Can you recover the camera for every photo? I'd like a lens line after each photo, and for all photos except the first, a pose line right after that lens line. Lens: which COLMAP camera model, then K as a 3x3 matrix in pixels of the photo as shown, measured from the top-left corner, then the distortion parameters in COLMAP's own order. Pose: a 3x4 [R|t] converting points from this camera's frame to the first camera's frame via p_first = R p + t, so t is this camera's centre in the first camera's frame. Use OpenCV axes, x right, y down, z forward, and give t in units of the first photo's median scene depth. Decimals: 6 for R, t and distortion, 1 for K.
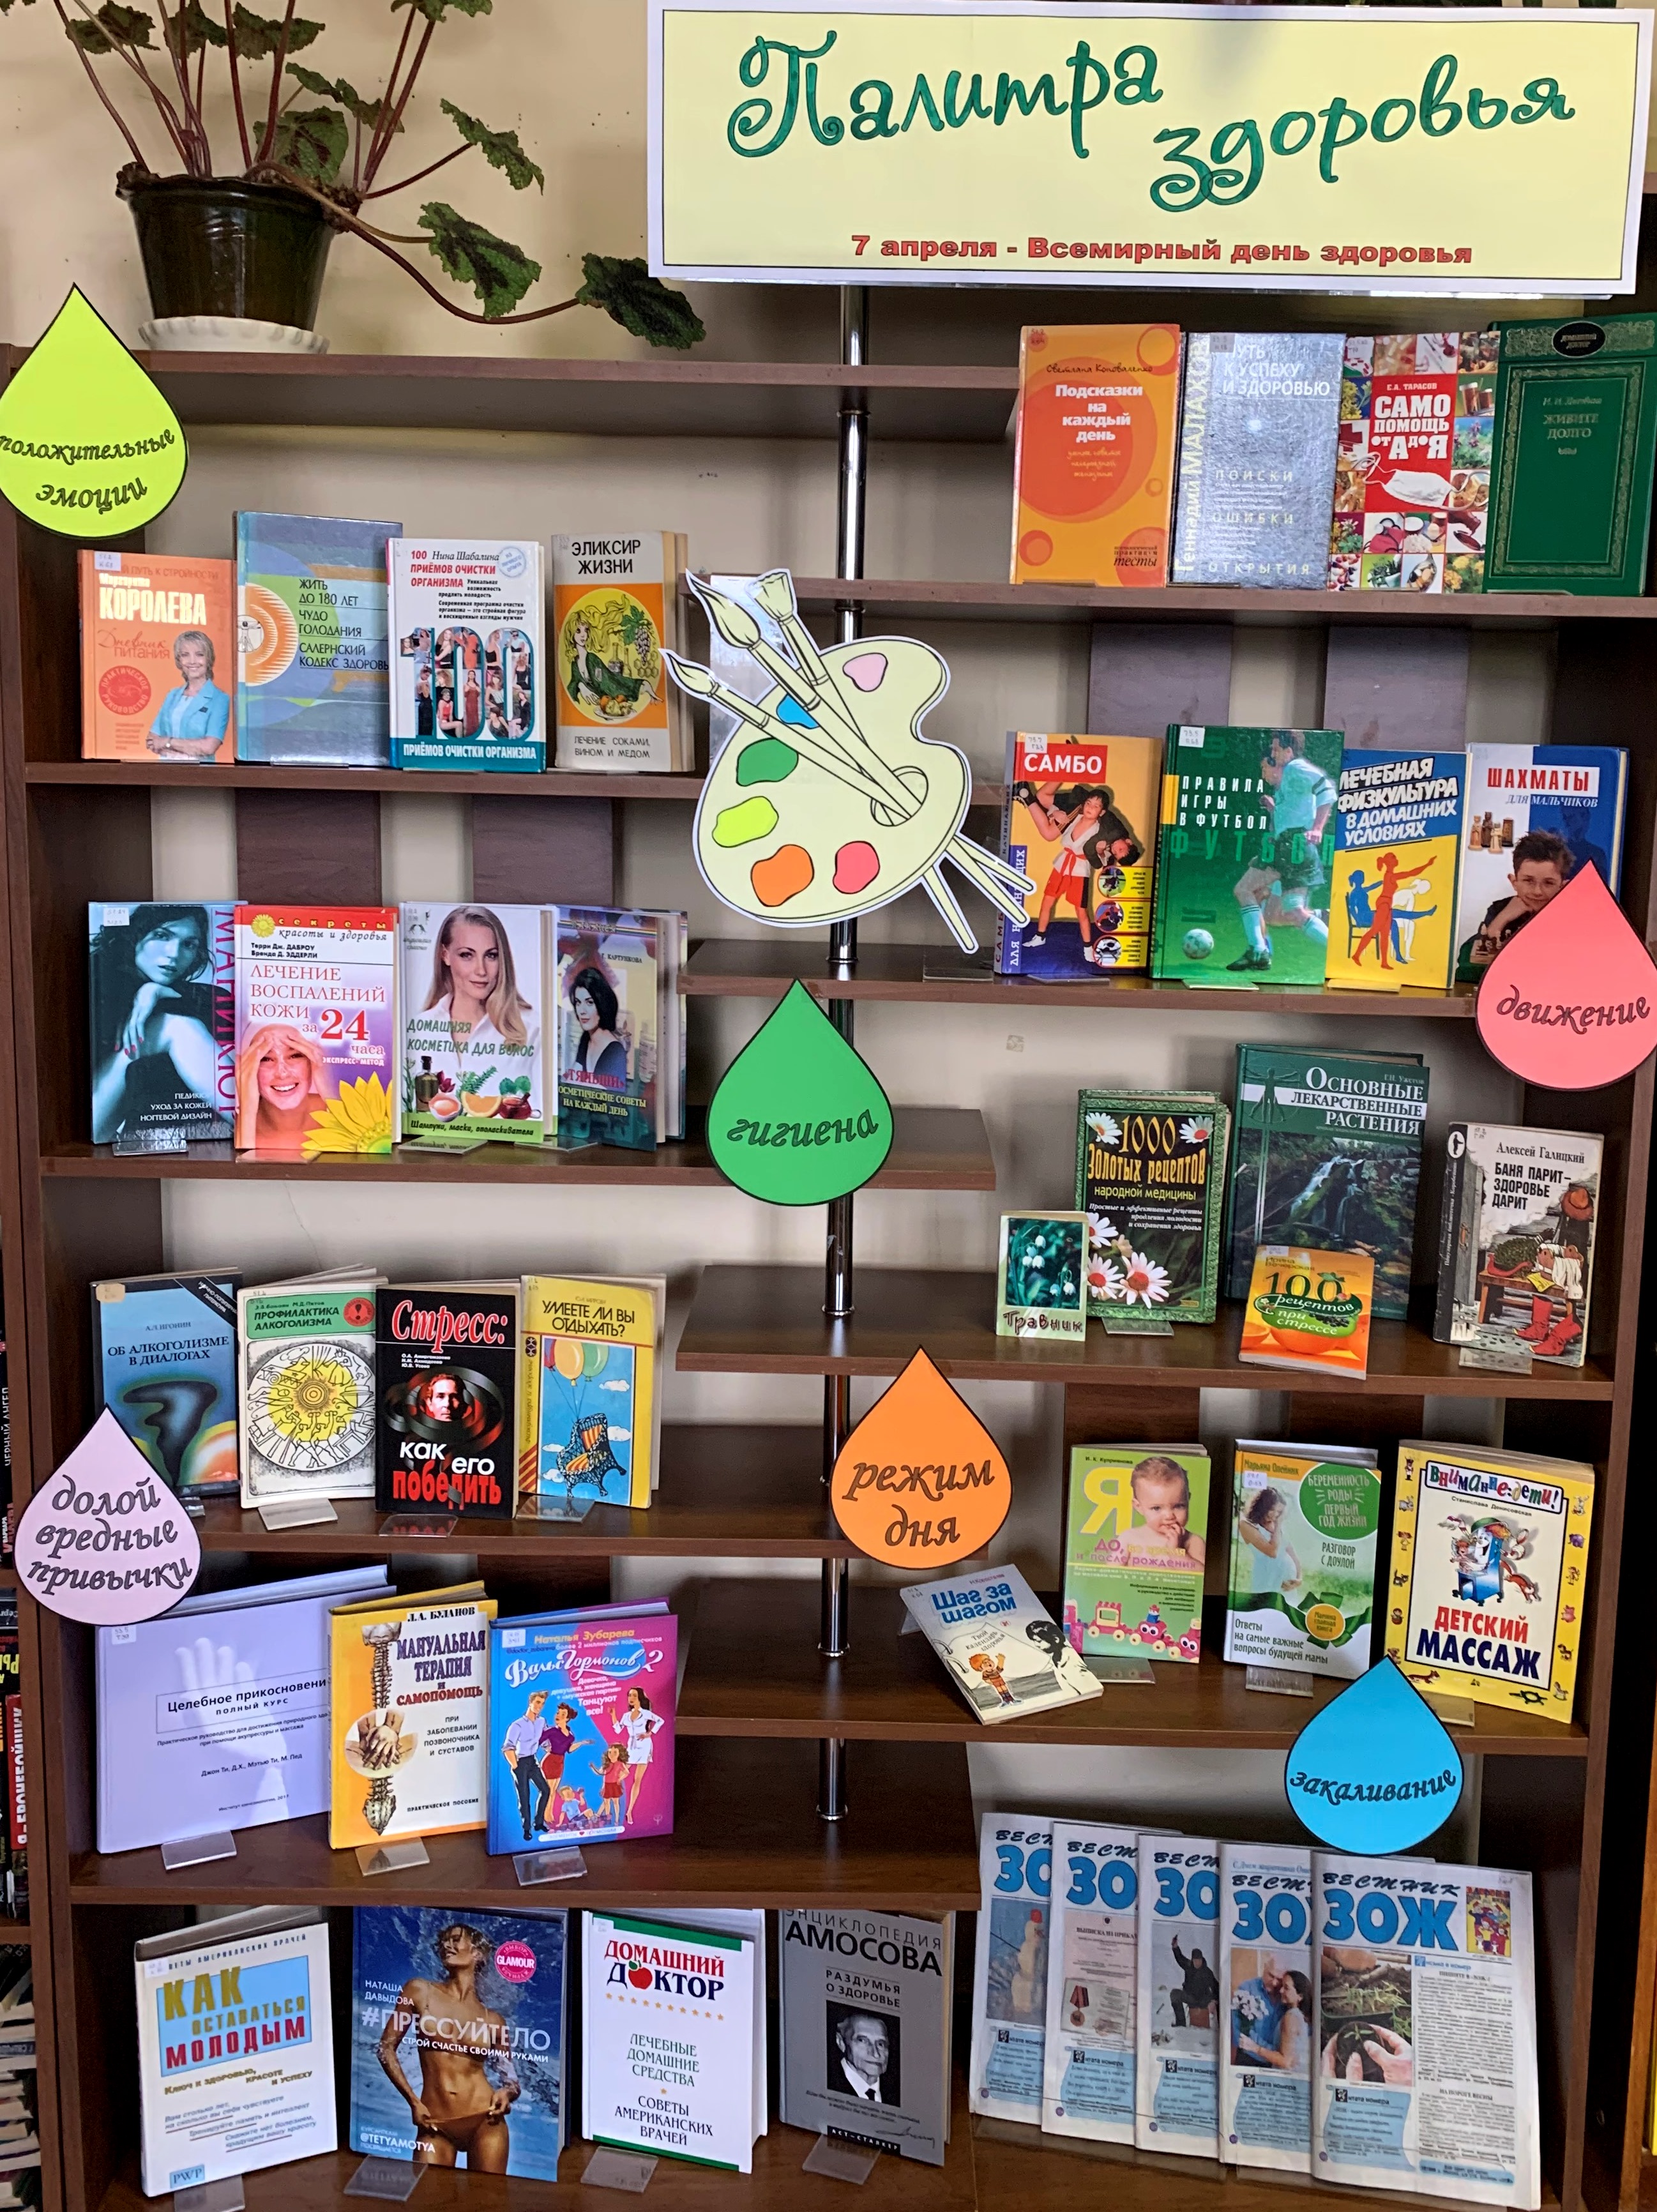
lens RADIAL K [[1930.4, 0, 845.7], [0, 1930.4, 1110.4], [0, 0, 1]] dist [0.000476, 0.001204]
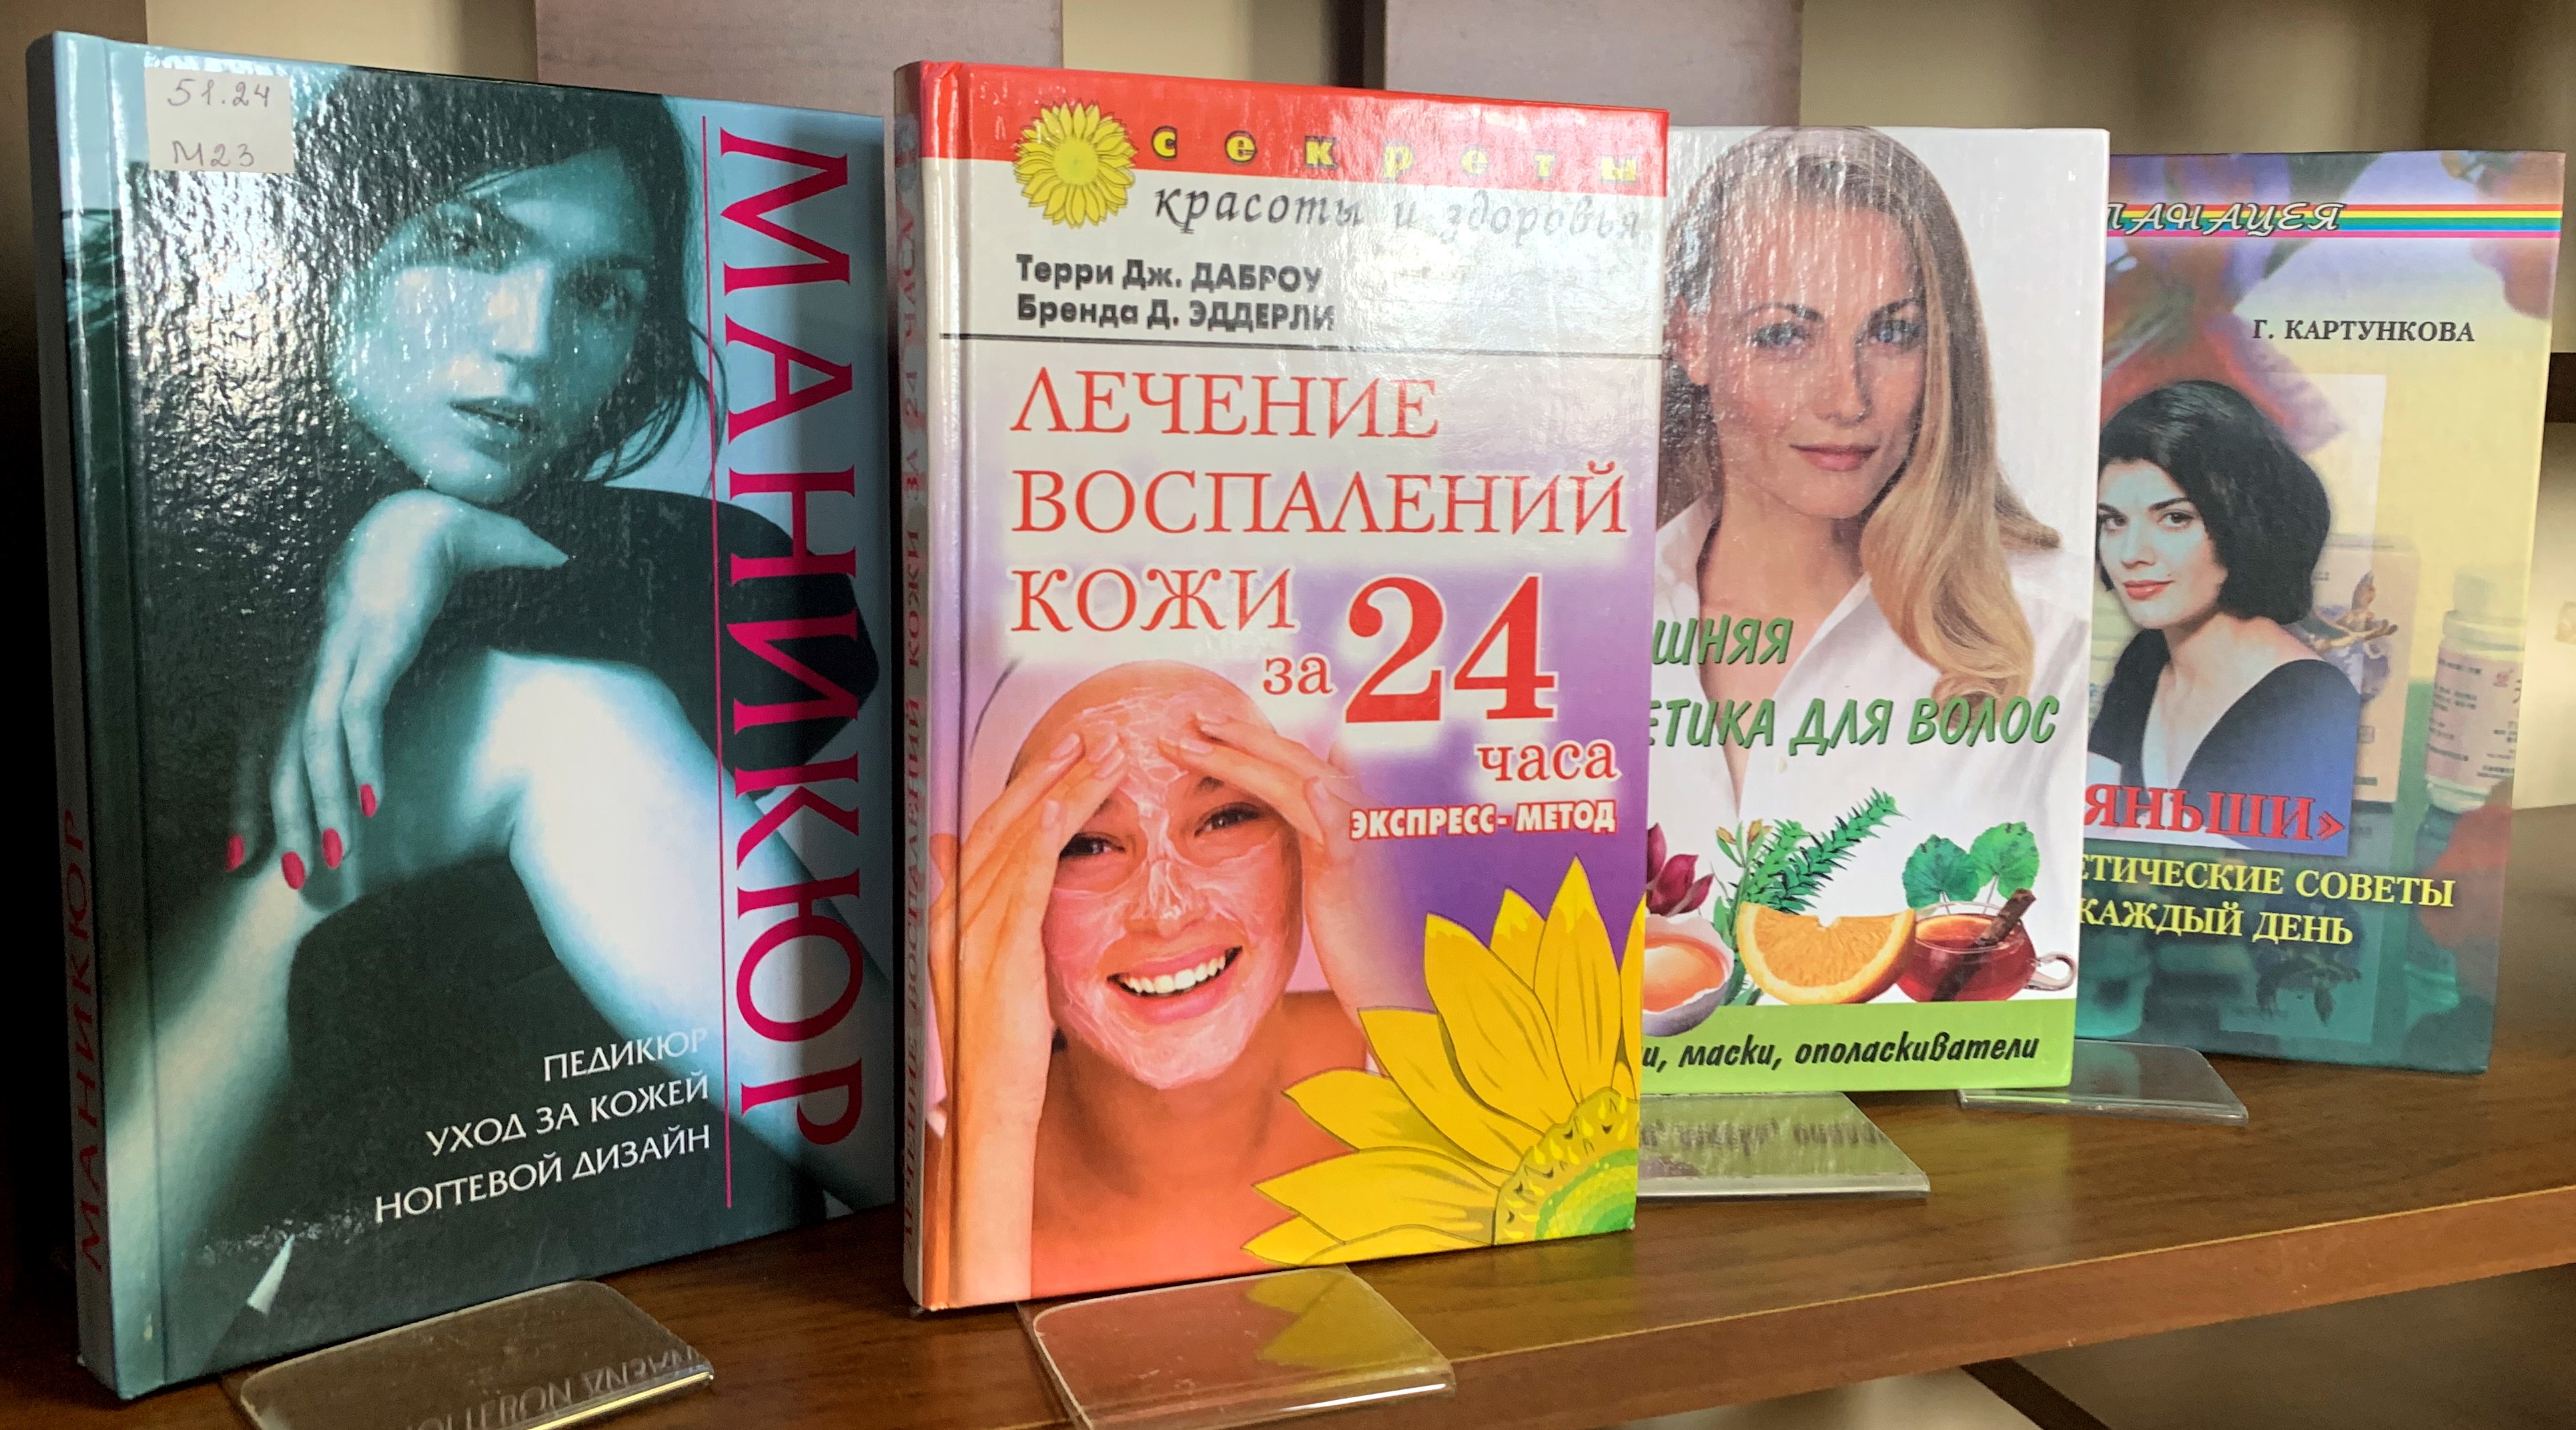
lens RADIAL K [[2226.5, 0, 1263.6], [0, 2226.5, 664.8], [0, 0, 1]] dist [0.041818, -0.003095]
pose [[0.953810, -0.059728, 0.294414, -0.358767], [0.073951, 0.996560, -0.037407, -0.036156], [-0.291167, 0.057451, 0.954946, 0.795138]]
